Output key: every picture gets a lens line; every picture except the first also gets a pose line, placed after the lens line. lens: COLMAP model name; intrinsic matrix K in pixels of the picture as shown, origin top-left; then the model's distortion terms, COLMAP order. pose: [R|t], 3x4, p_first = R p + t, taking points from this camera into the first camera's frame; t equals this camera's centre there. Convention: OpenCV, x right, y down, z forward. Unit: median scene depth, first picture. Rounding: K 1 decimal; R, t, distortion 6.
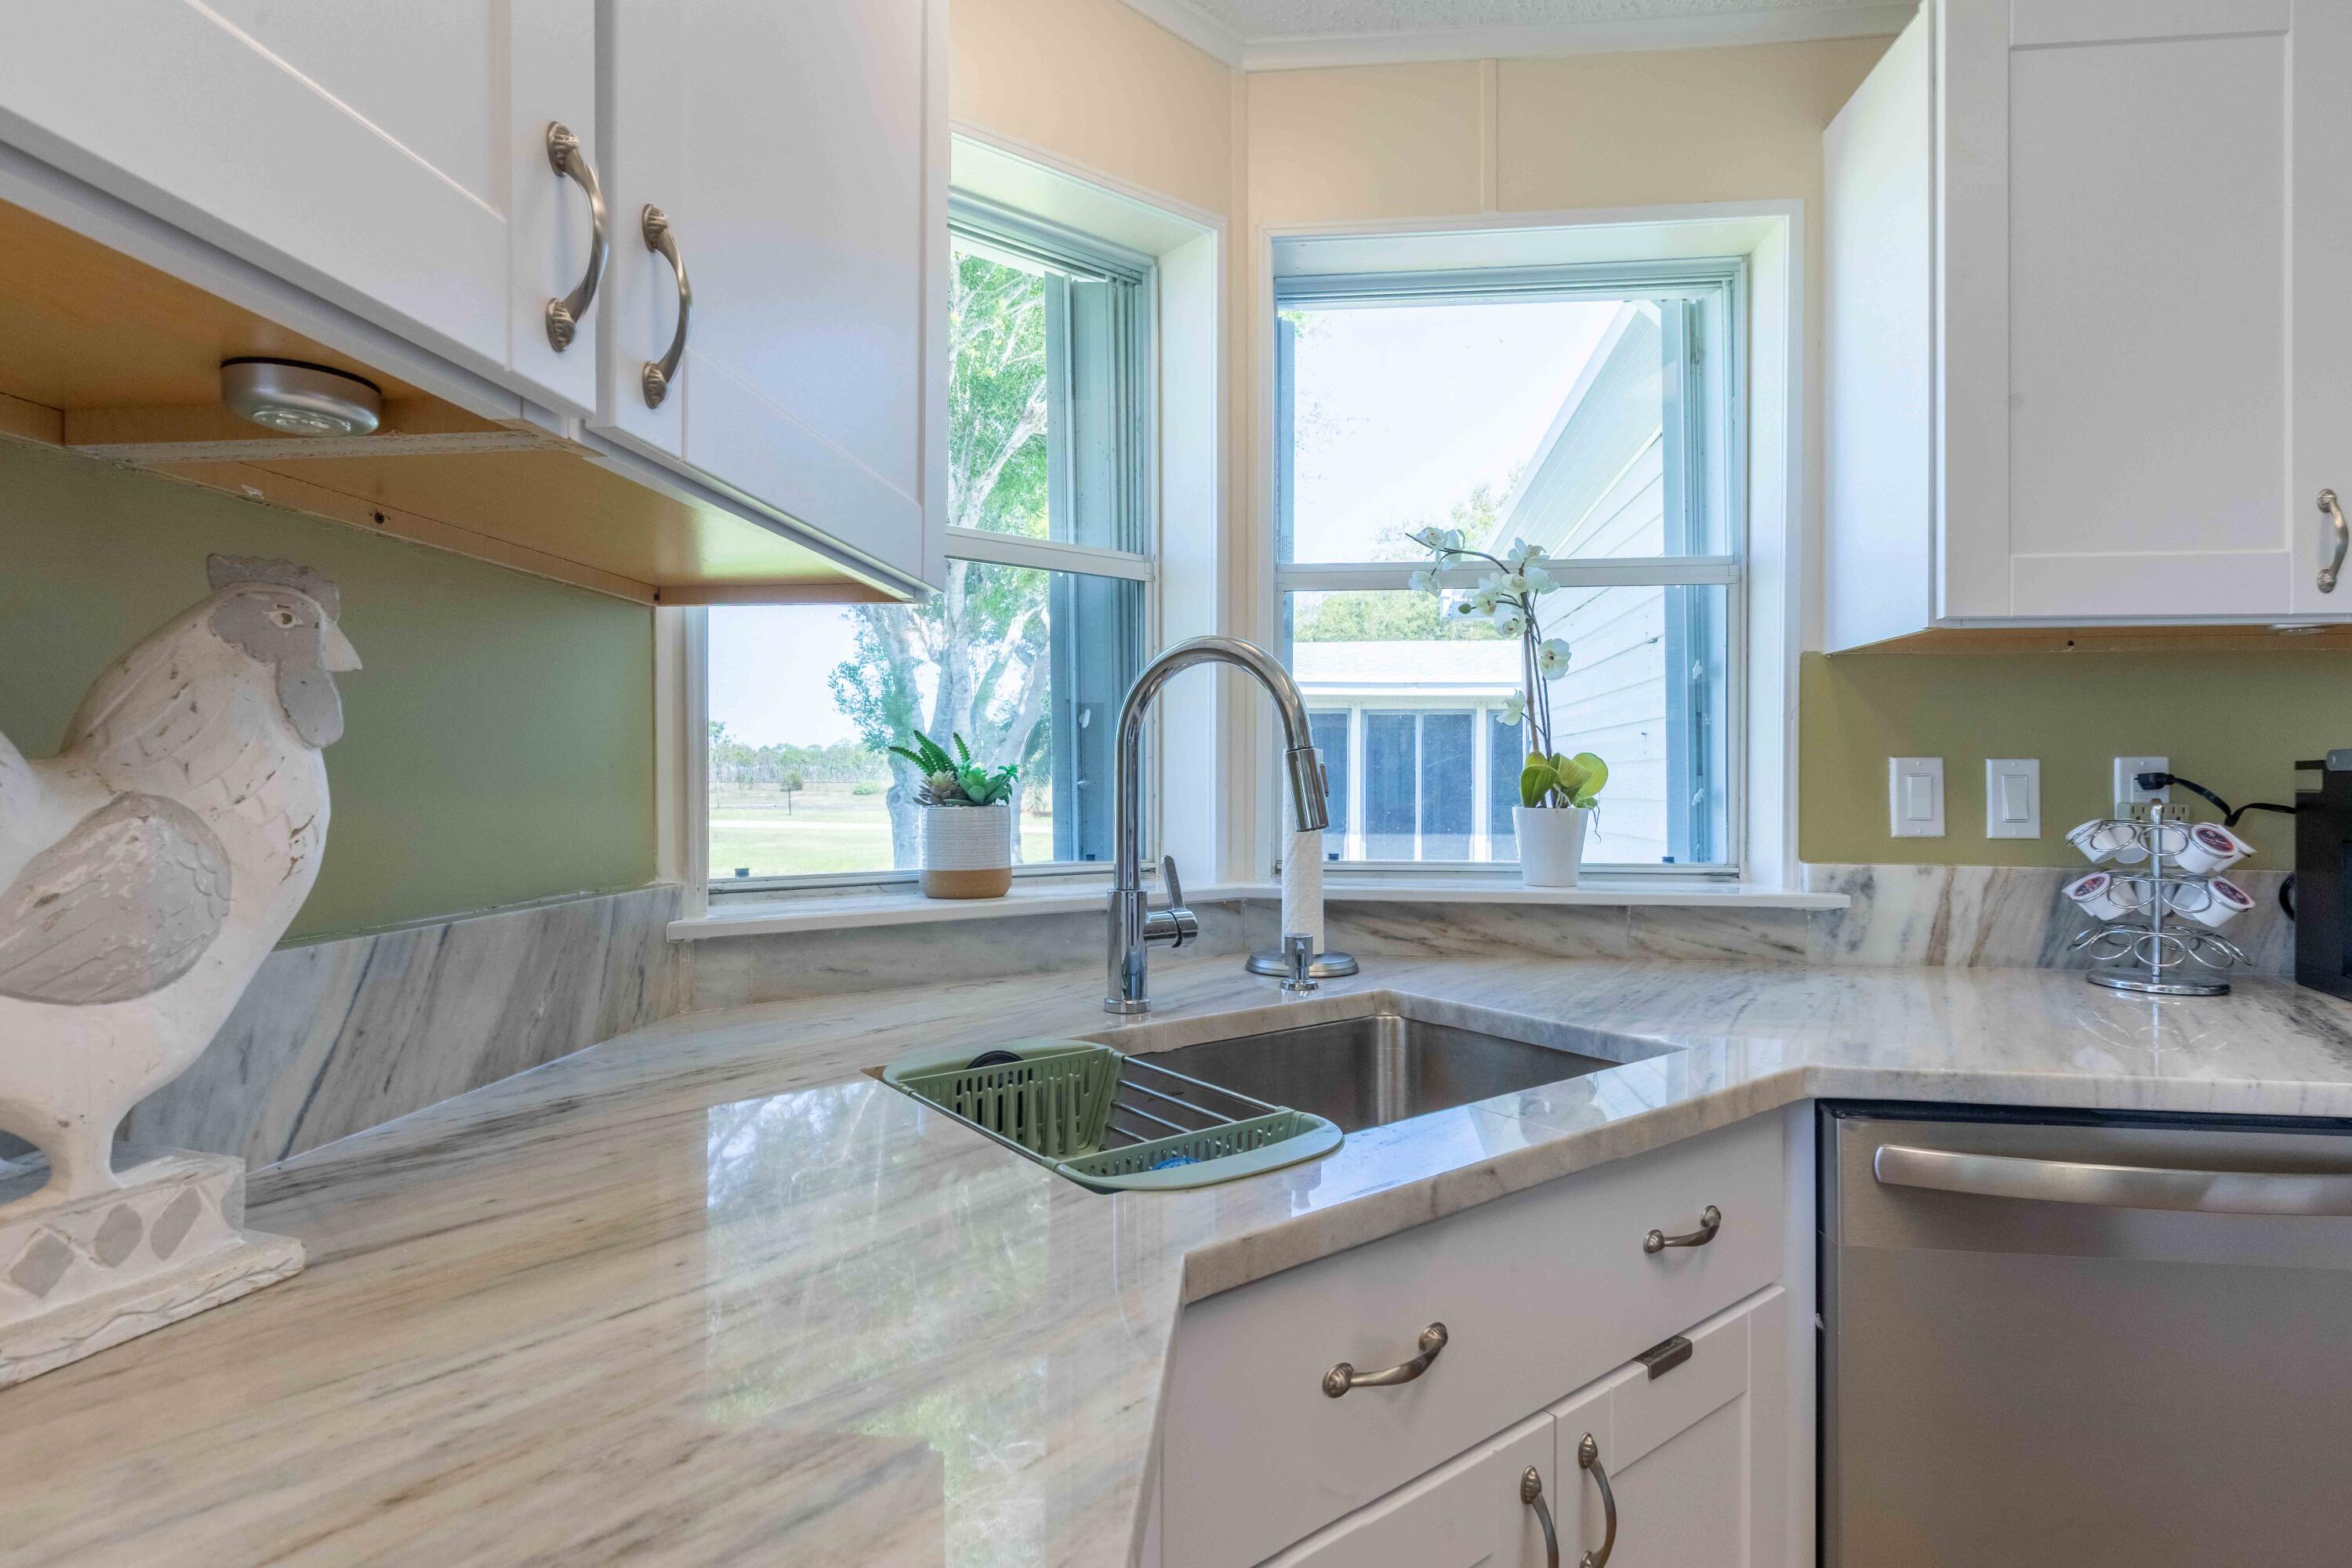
lens RADIAL K [[1109.1, 0, 1176.0], [0, 1109.1, 784.0], [0, 0, 1]] dist [0.002823, 0.000737]
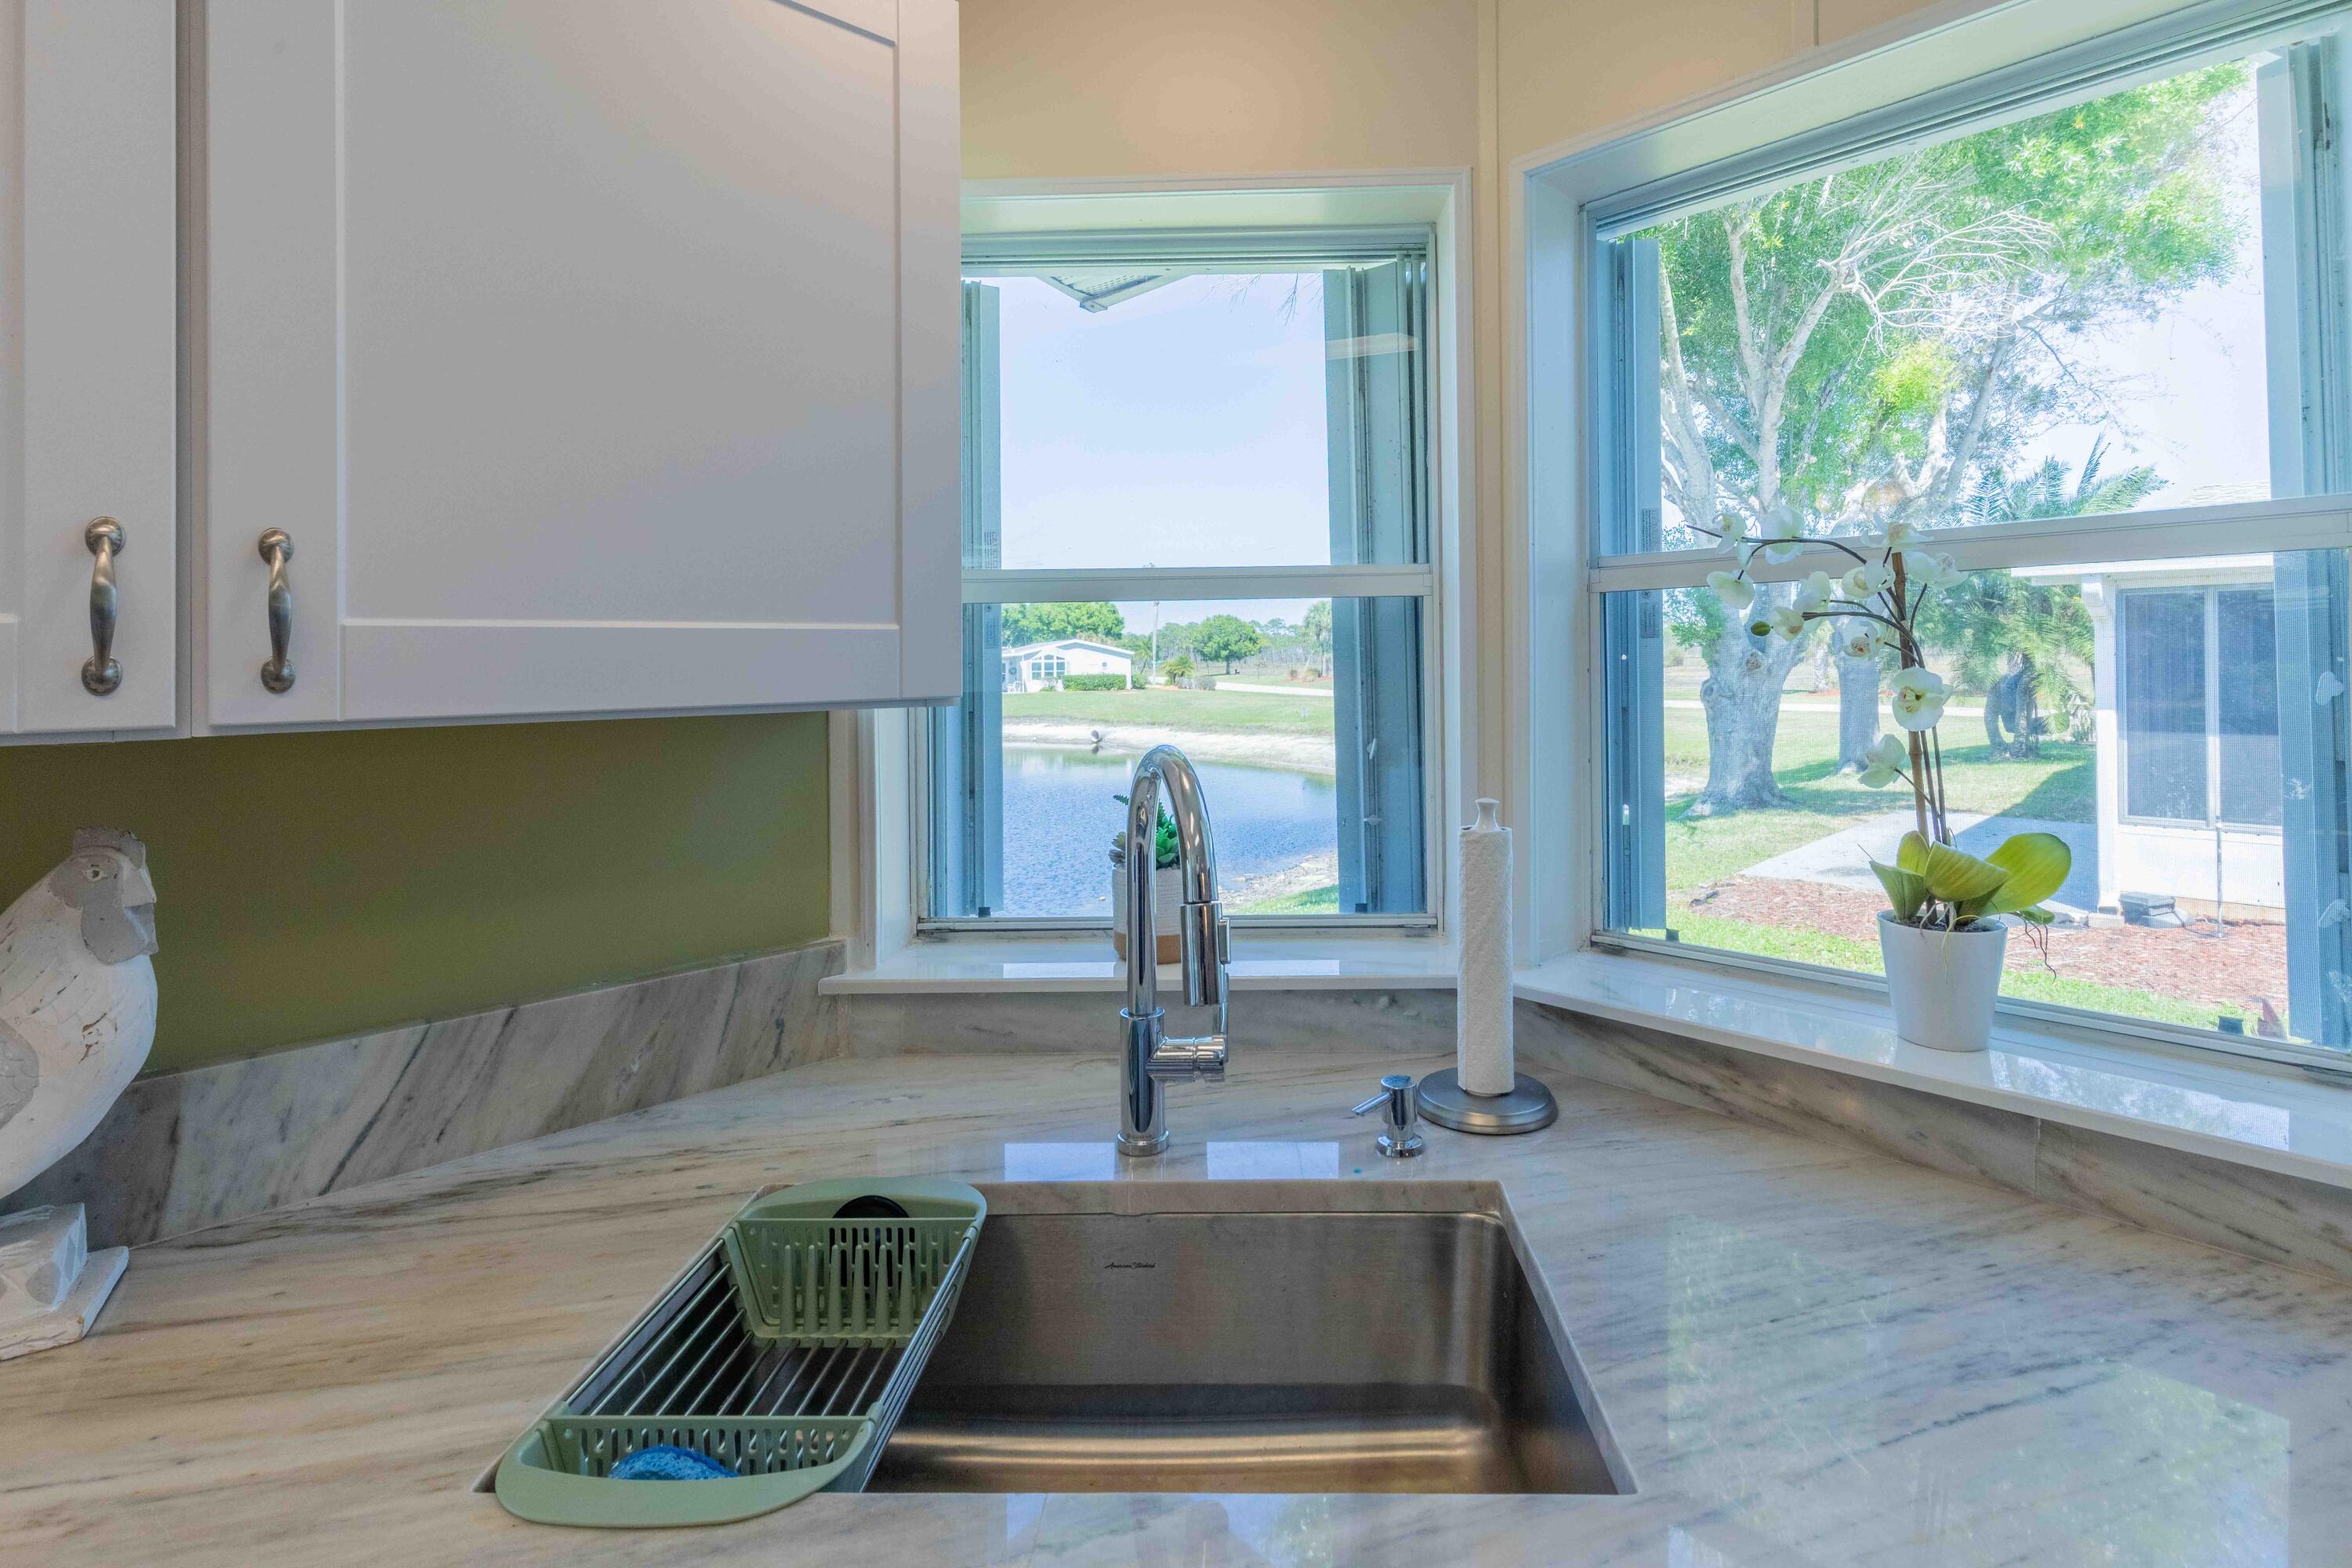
lens RADIAL K [[1072.6, 0, 1180.4], [0, 1072.6, 697.5], [0, 0, 1]] dist [0.003161, 0.000130]
pose [[0.800433, -0.010863, -0.599323, 0.748470], [0.010064, 0.999938, -0.004682, -0.230898], [0.599337, -0.002284, 0.800493, 0.472918]]
